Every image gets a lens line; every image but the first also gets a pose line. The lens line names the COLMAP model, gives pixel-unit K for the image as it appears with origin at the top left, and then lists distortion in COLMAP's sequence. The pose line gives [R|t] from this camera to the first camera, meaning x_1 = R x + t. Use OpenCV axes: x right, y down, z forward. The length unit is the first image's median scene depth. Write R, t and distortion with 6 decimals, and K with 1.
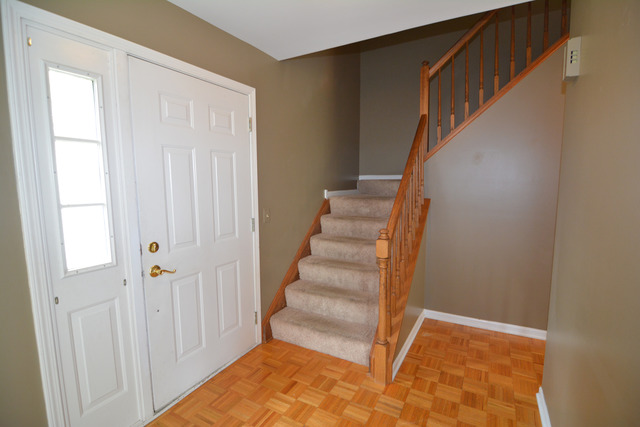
lens RADIAL K [[307.3, 0, 319.4], [0, 307.3, 213.6], [0, 0, 1]] dist [-0.010986, -0.004245]
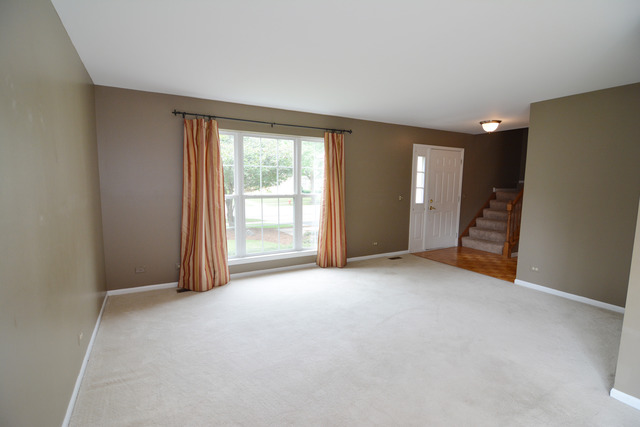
lens RADIAL K [[307.3, 0, 318.5], [0, 307.3, 214.0], [0, 0, 1]] dist [-0.010986, -0.004245]
pose [[0.849227, 0.078194, -0.522206, 0.136120], [-0.074734, 0.996818, 0.027726, 0.166200], [0.522712, 0.015481, 0.852369, -1.733148]]
